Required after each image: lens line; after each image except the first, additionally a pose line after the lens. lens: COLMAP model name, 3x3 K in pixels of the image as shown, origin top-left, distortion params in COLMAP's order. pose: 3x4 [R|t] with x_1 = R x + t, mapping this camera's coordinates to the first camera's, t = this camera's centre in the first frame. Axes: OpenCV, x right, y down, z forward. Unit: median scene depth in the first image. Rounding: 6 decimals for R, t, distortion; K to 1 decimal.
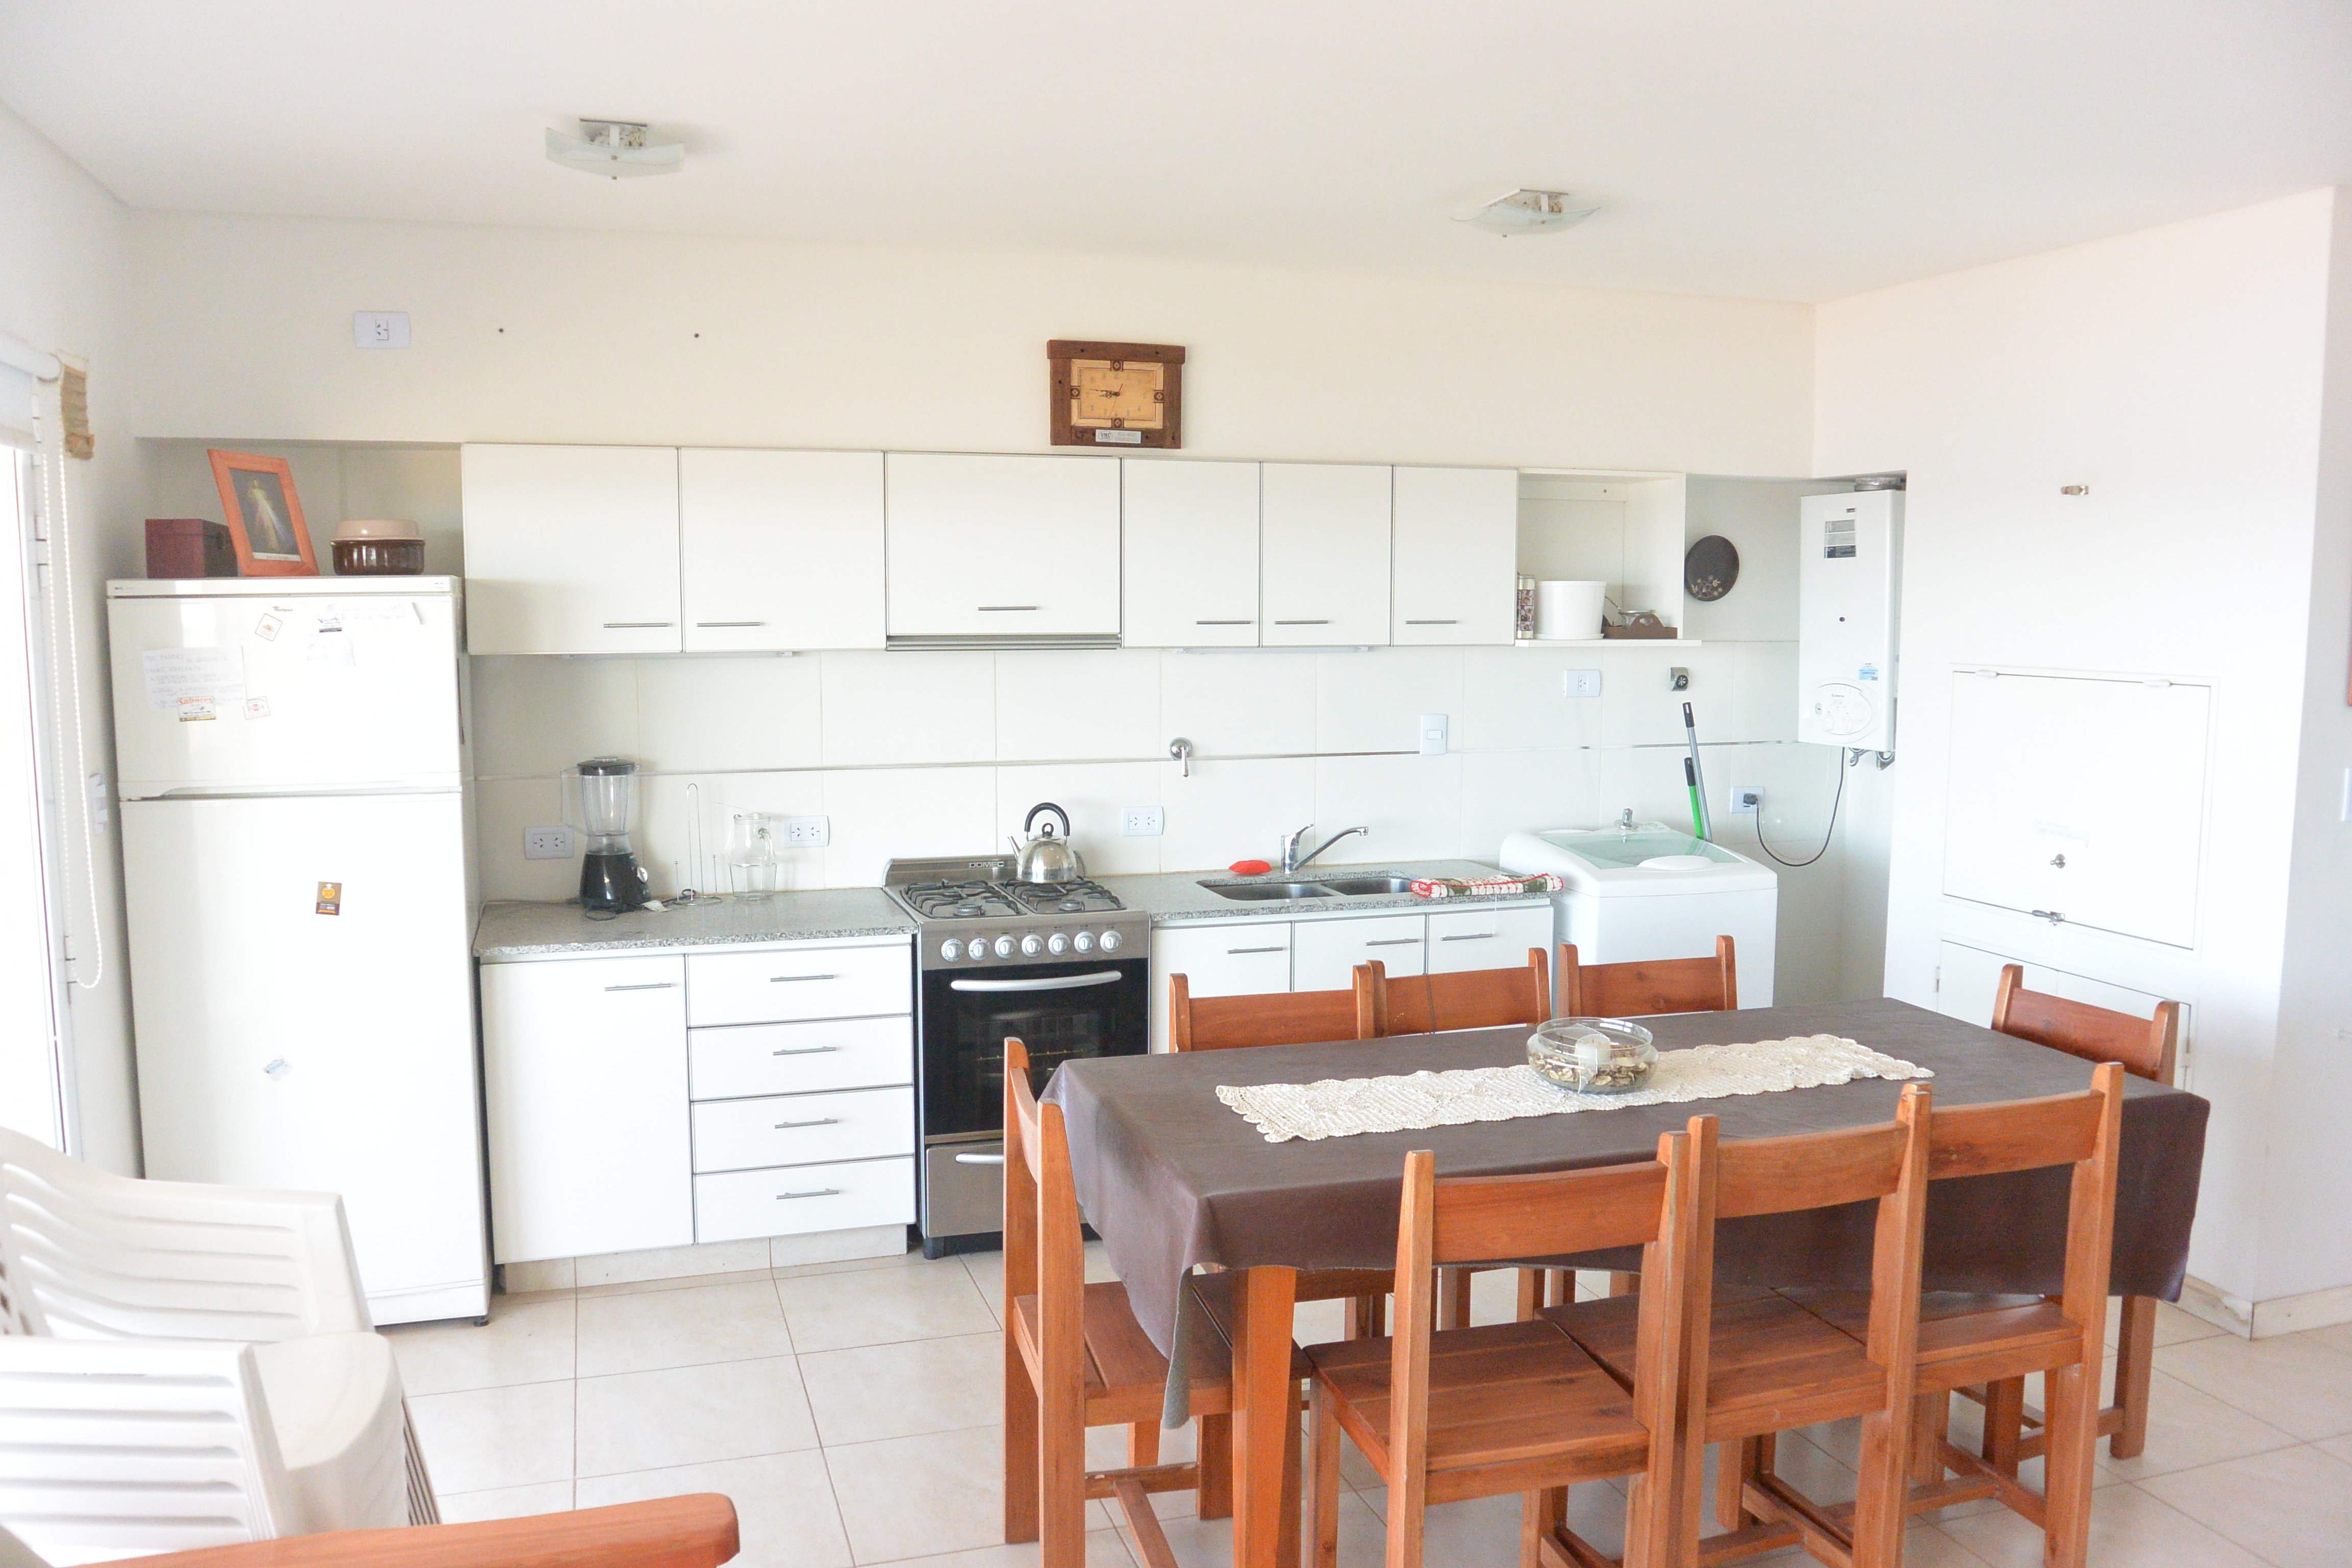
lens RADIAL K [[1825.3, 0, 1179.1], [0, 1825.3, 779.2], [0, 0, 1]] dist [-0.078895, 0.008860]
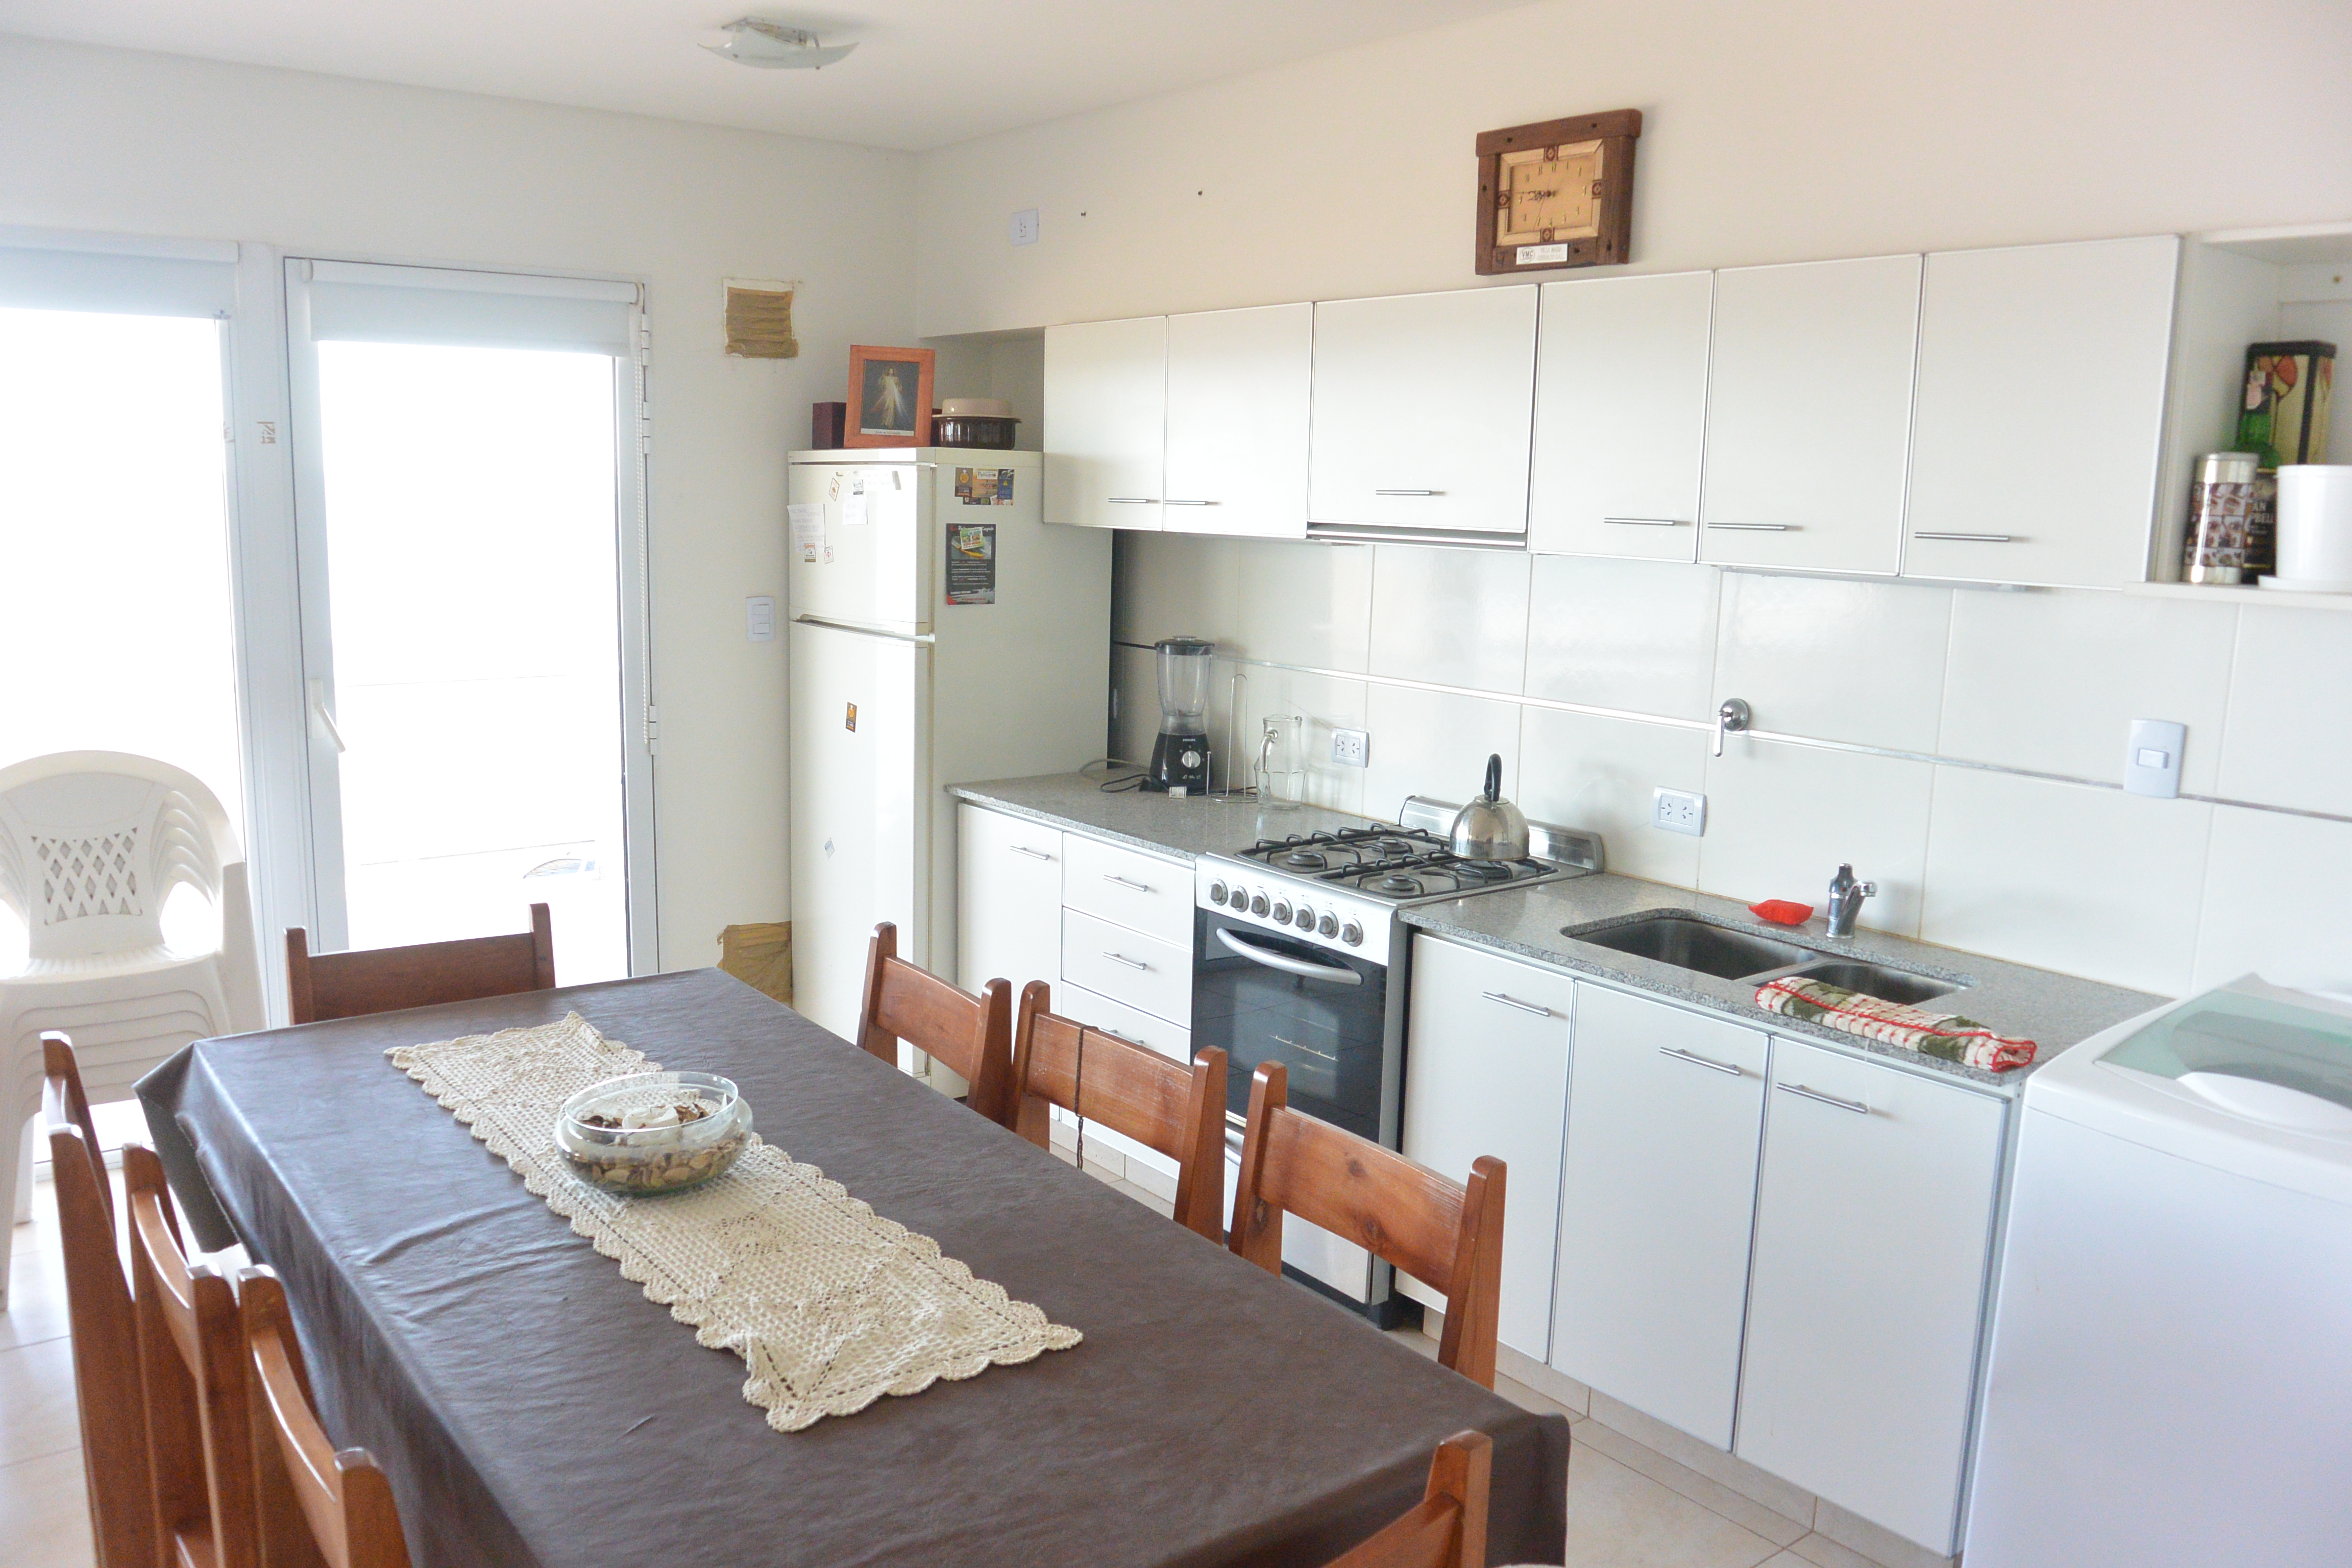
lens RADIAL K [[1825.3, 0, 1178.3], [0, 1825.3, 800.9], [0, 0, 1]] dist [-0.078895, 0.008860]
pose [[0.348859, 0.167573, -0.922072, 0.606487], [-0.118064, 0.983904, 0.134142, -0.056171], [0.929709, 0.062067, 0.363028, 0.626871]]
